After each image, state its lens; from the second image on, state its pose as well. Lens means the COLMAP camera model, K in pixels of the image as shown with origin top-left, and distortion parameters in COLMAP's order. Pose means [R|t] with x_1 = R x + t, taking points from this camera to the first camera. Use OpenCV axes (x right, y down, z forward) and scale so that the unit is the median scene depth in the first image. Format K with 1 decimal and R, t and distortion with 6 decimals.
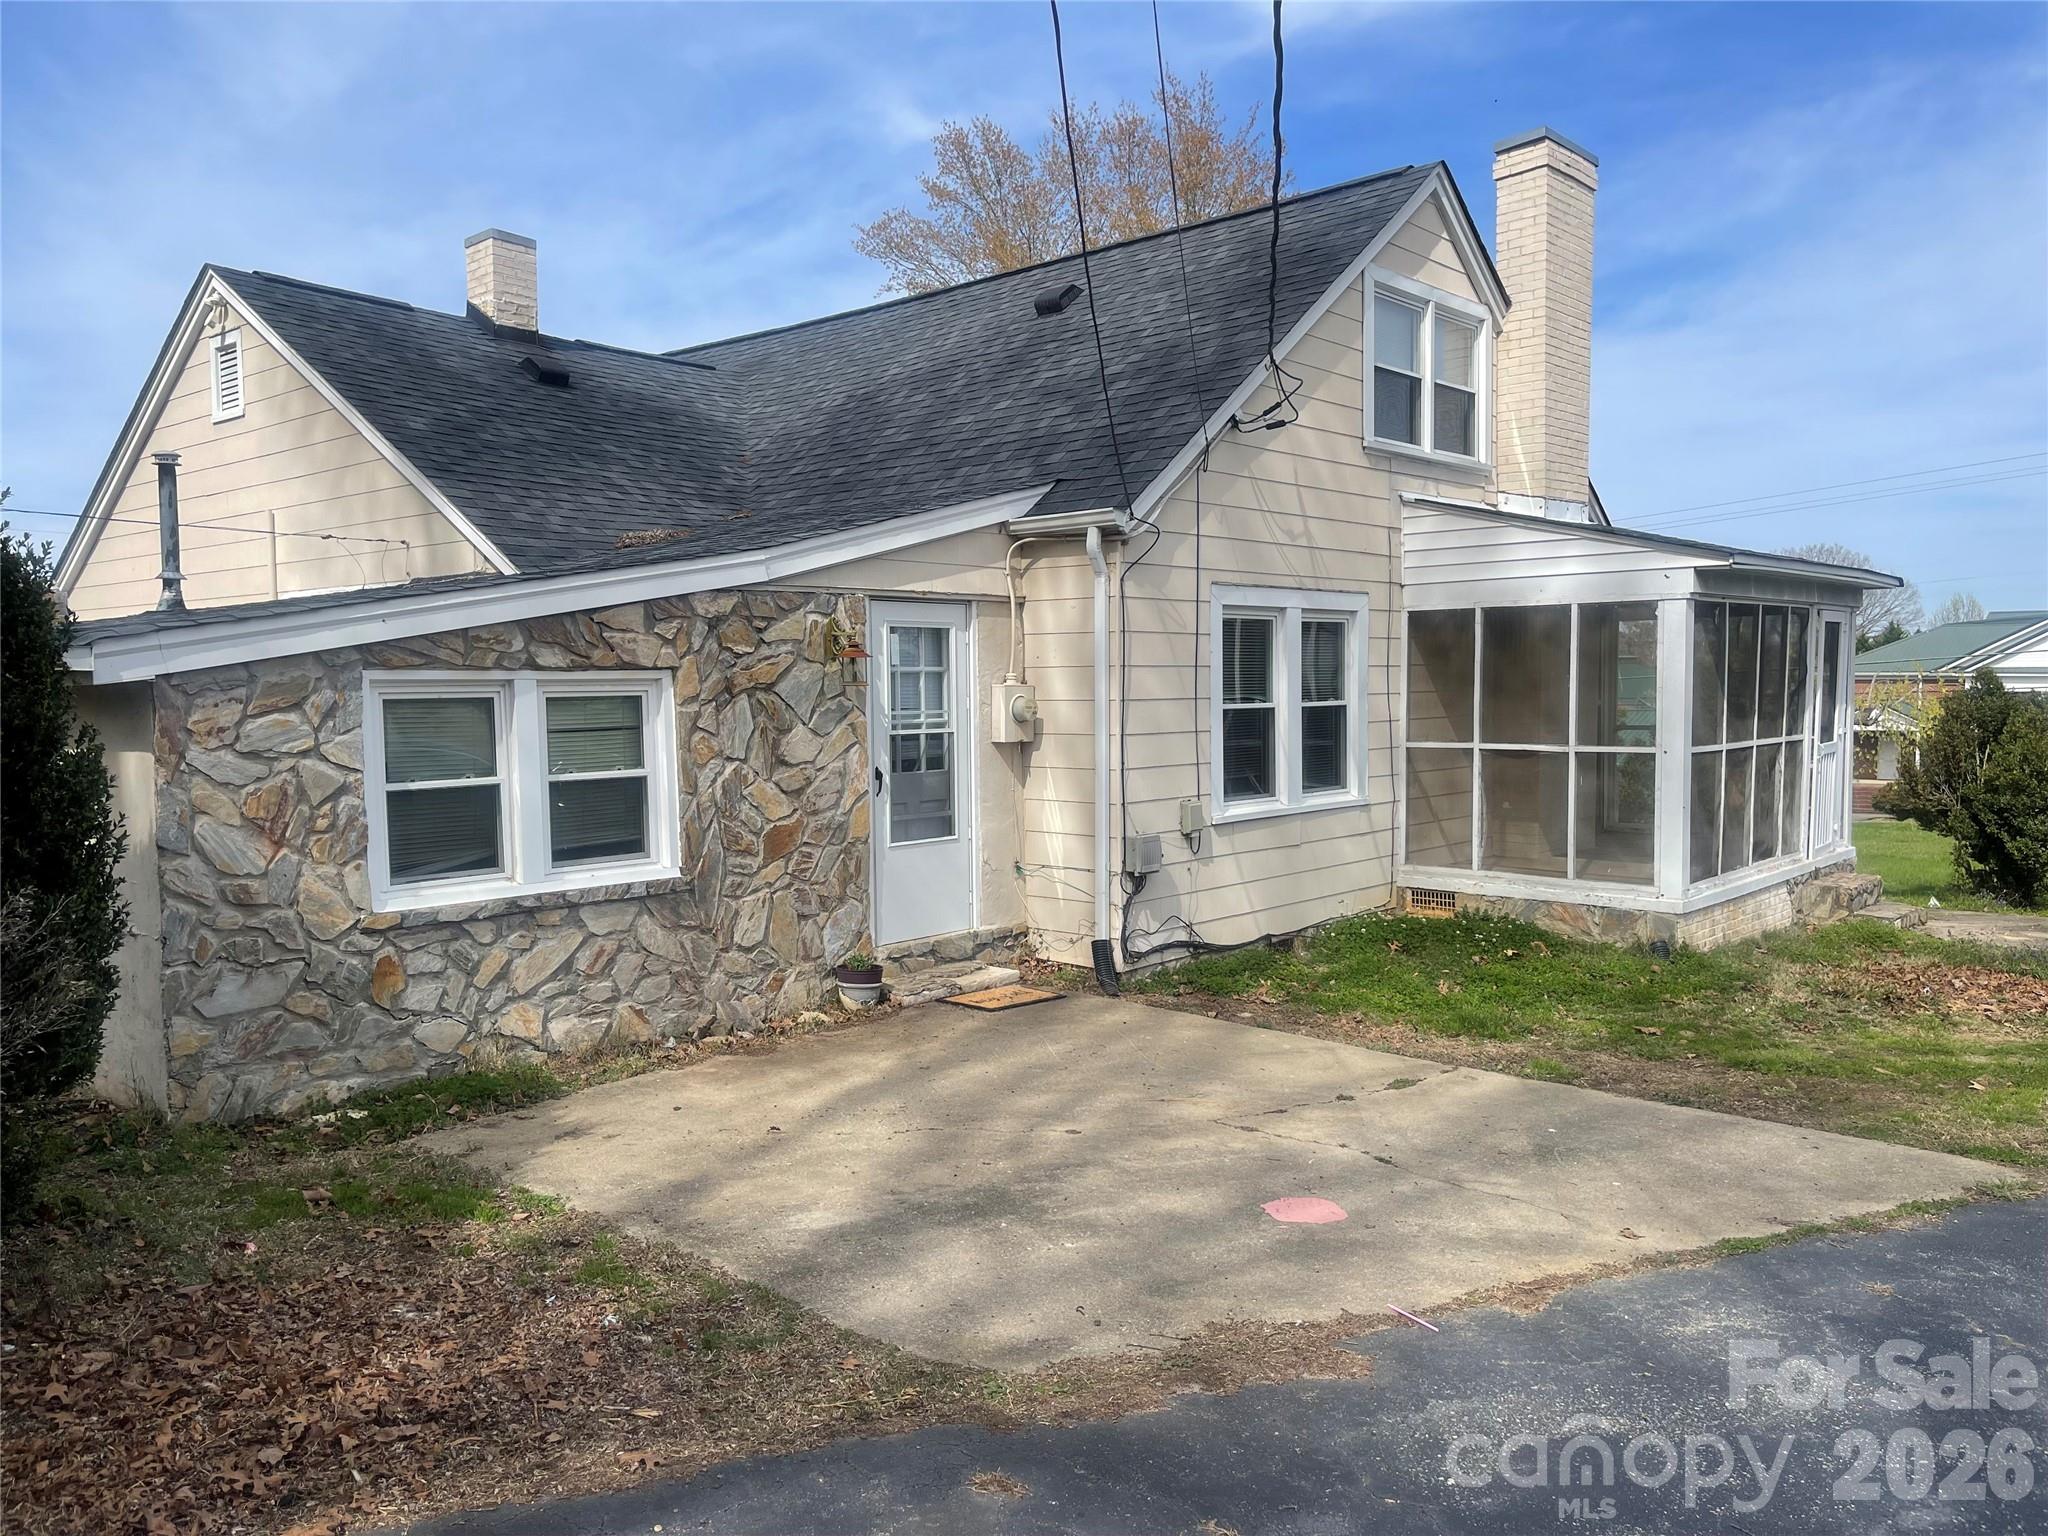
lens RADIAL K [[1551.7, 0, 1025.7], [0, 1551.7, 761.0], [0, 0, 1]] dist [0.065583, -0.076514]
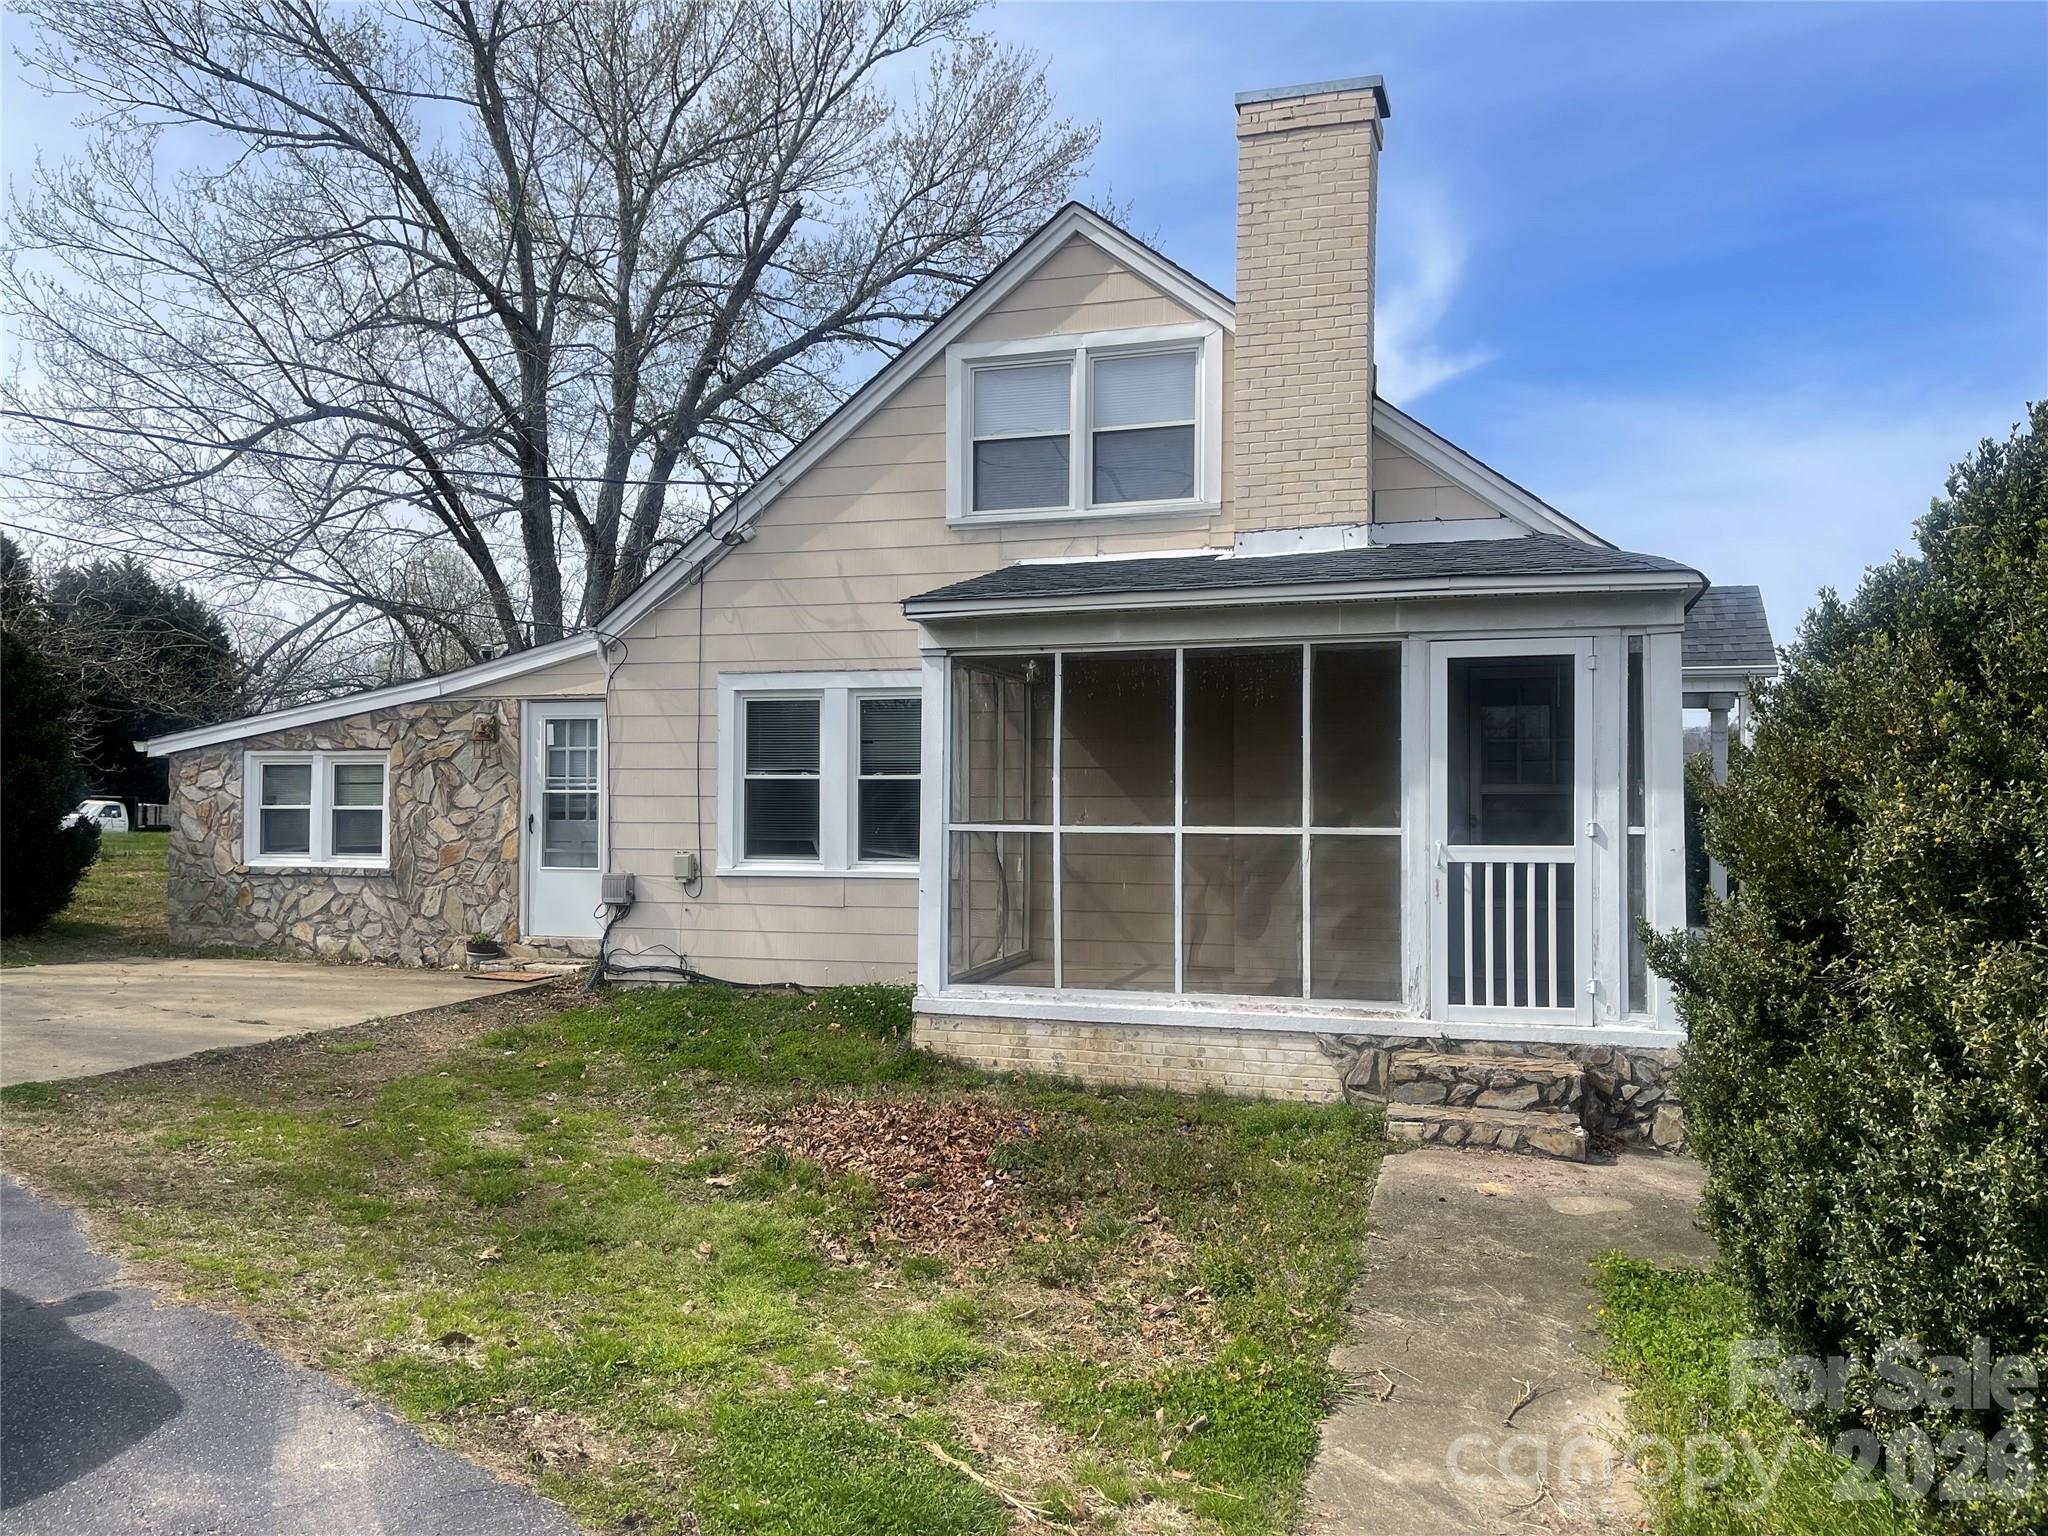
lens RADIAL K [[1551.7, 0, 1025.1], [0, 1551.7, 779.8], [0, 0, 1]] dist [0.065583, -0.076514]
pose [[0.410745, -0.002335, -0.911747, 1.634212], [-0.056059, 0.998040, -0.027811, -0.015660], [0.910025, 0.062535, 0.409809, 0.908539]]
